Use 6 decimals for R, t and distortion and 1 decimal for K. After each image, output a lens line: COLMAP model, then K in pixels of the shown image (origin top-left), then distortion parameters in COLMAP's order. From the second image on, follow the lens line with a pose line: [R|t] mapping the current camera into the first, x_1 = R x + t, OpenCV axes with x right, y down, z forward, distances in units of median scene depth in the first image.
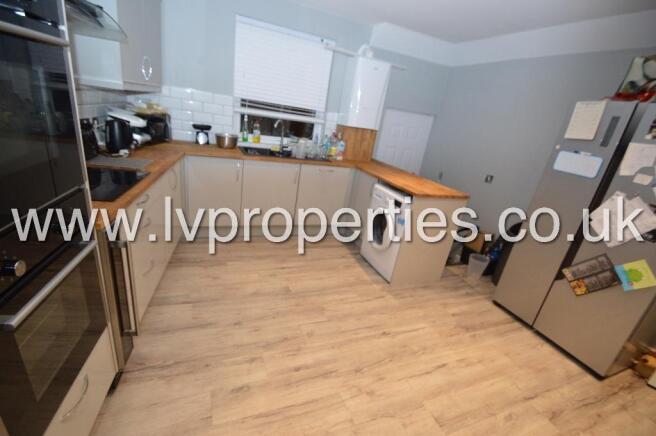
lens RADIAL K [[289.6, 0, 326.9], [0, 289.6, 223.0], [0, 0, 1]] dist [0.004514, -0.010200]
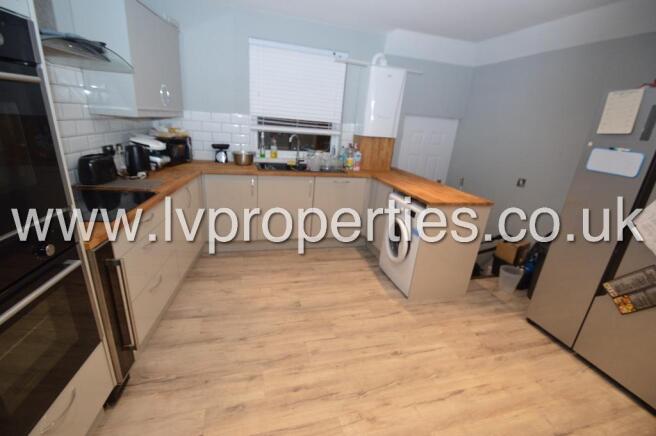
lens RADIAL K [[289.6, 0, 326.9], [0, 289.6, 223.0], [0, 0, 1]] dist [0.004514, -0.010200]
pose [[0.991261, -0.027966, -0.128913, 0.098773], [0.023101, 0.998969, -0.039085, -0.005439], [0.129873, 0.035765, 0.990885, 0.027826]]
